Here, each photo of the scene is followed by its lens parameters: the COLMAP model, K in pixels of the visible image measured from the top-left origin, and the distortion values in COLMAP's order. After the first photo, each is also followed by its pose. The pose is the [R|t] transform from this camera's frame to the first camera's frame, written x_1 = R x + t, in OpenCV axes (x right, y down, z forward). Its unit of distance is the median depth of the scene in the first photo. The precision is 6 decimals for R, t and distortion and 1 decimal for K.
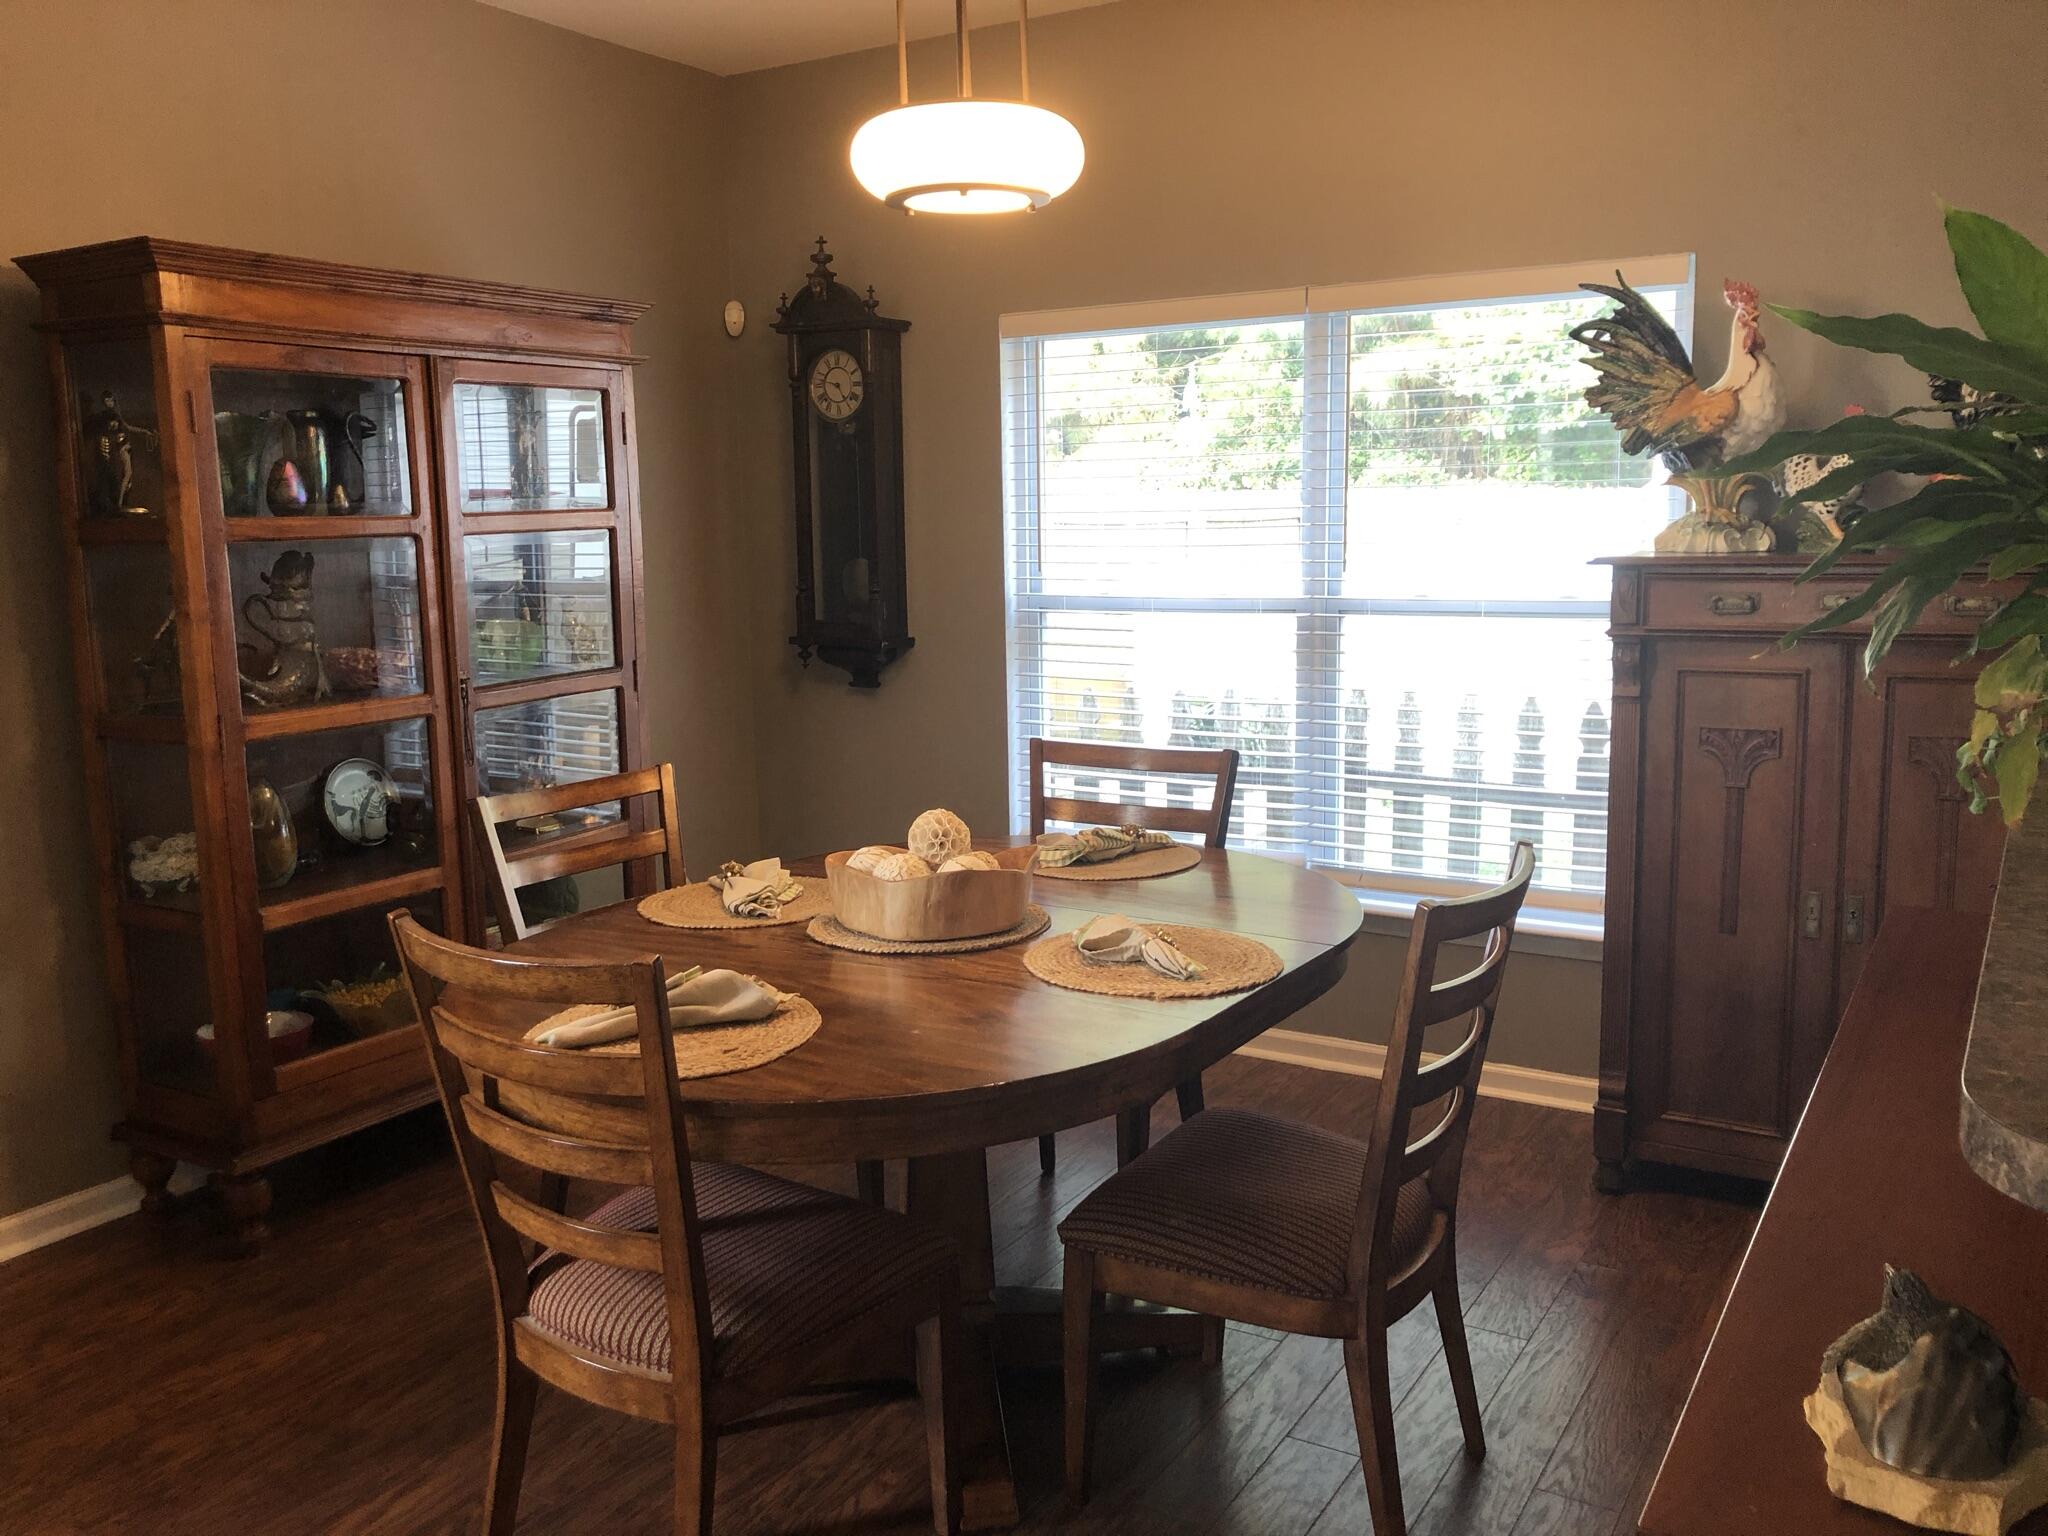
lens RADIAL K [[1705.3, 0, 1041.1], [0, 1705.3, 763.7], [0, 0, 1]] dist [-0.000980, -0.025381]
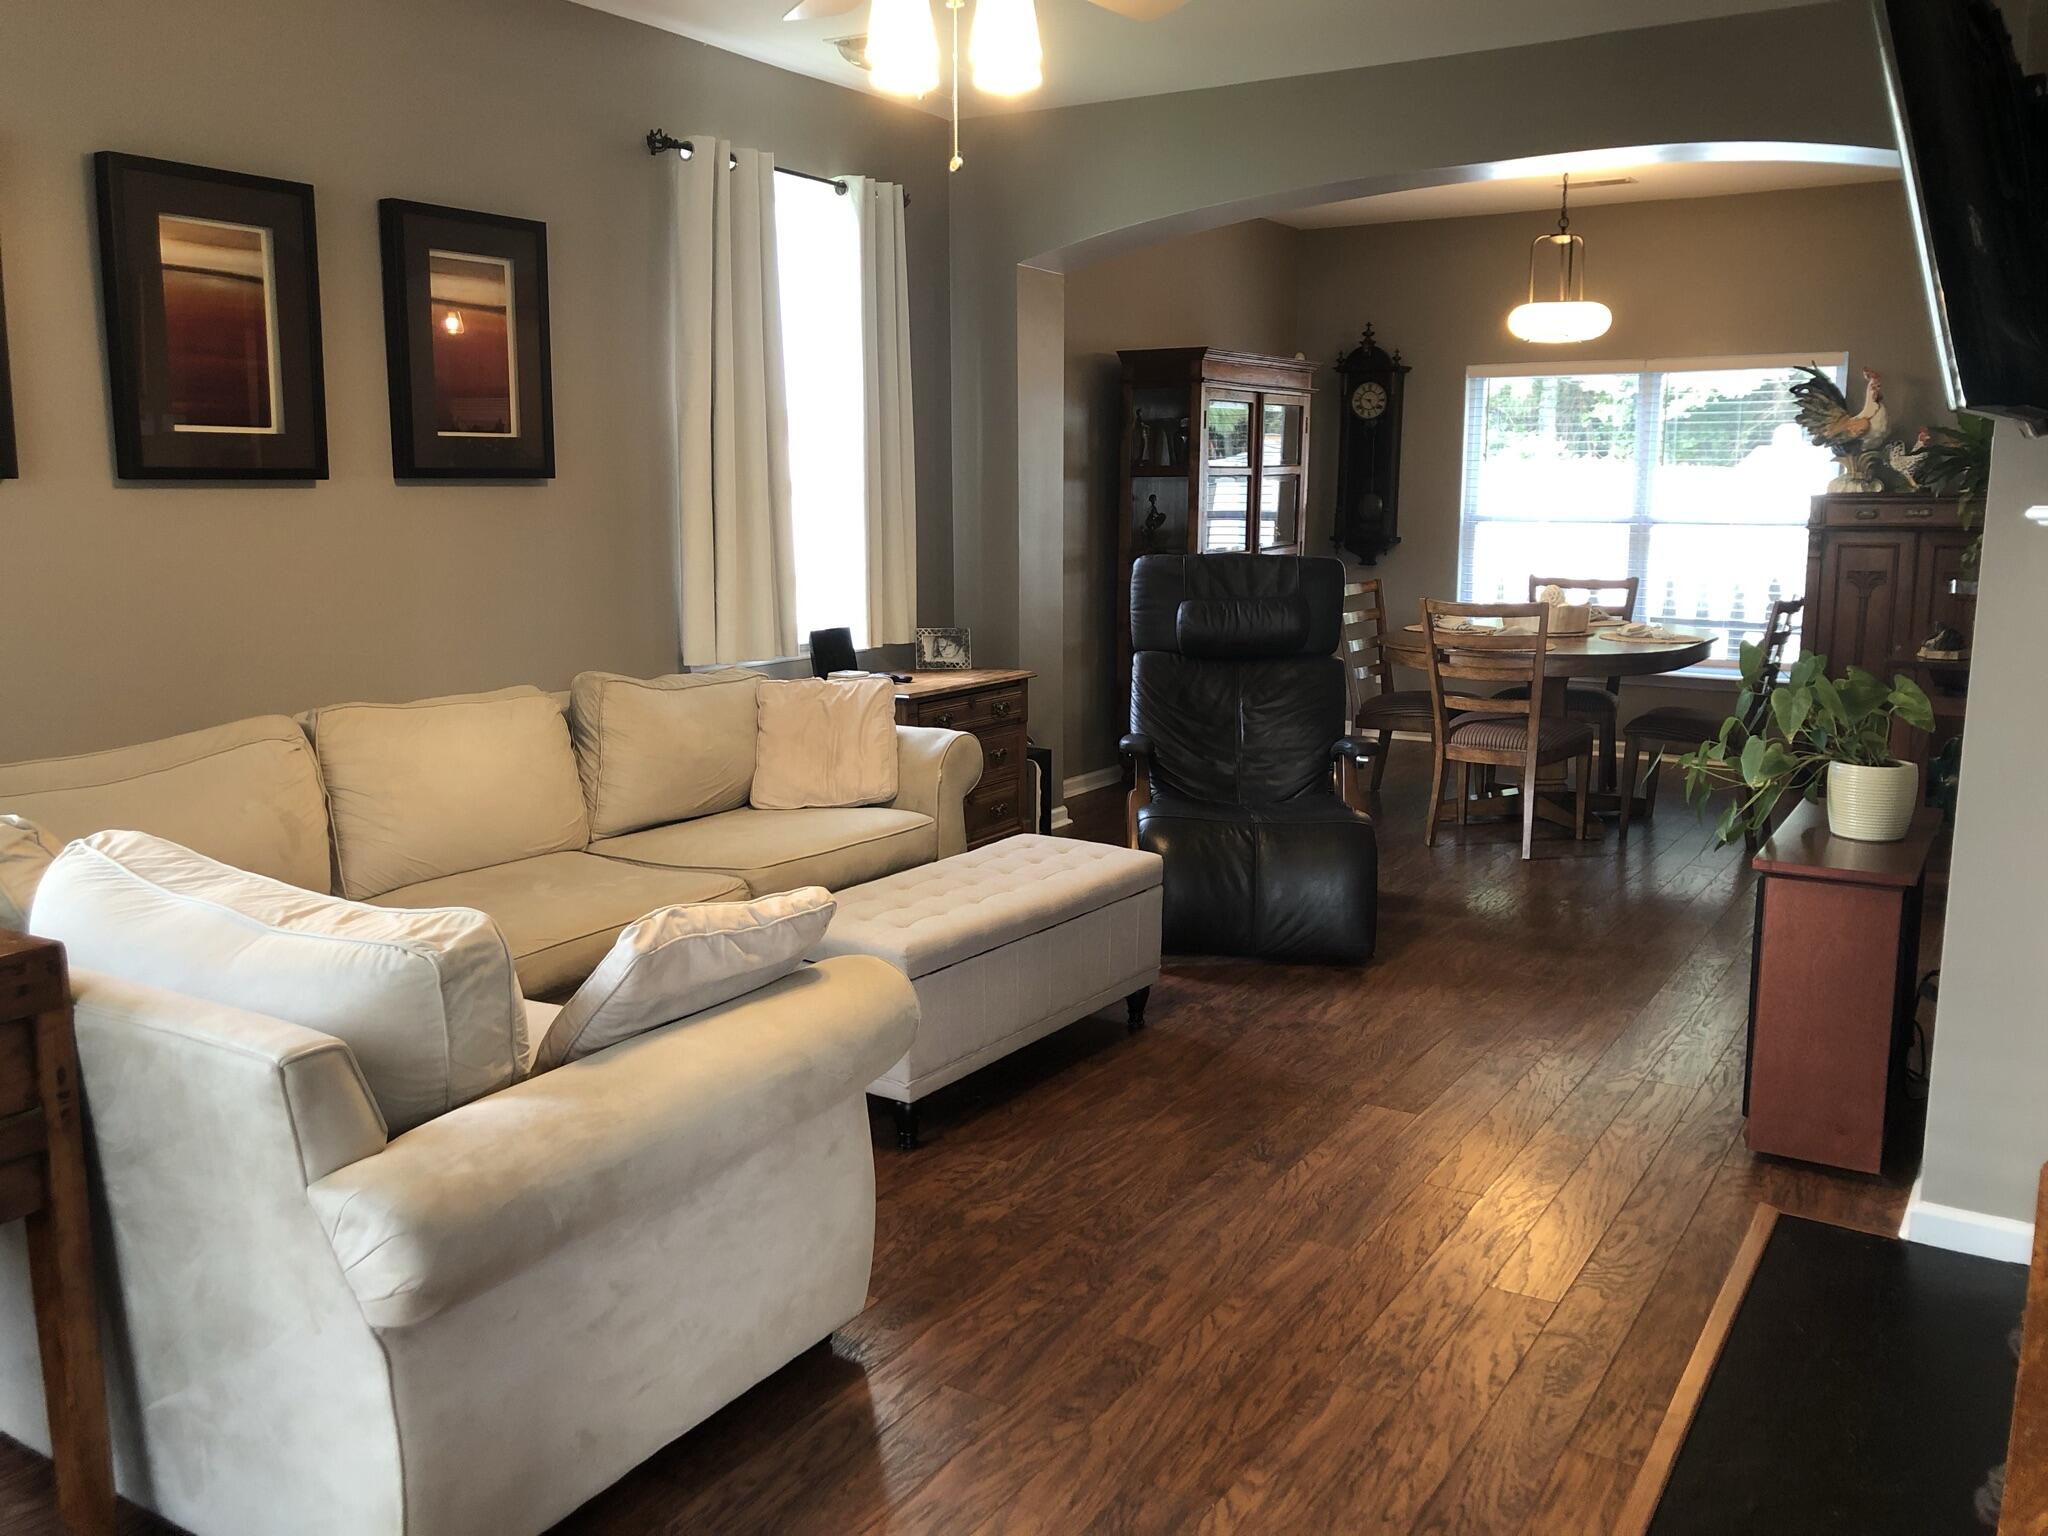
lens RADIAL K [[1705.3, 0, 1006.2], [0, 1705.3, 768.1], [0, 0, 1]] dist [-0.000980, -0.025381]
pose [[0.999108, 0.020661, -0.036827, -0.588475], [-0.019815, 0.999535, 0.023197, 0.194872], [0.037289, -0.022447, 0.999052, -1.194139]]
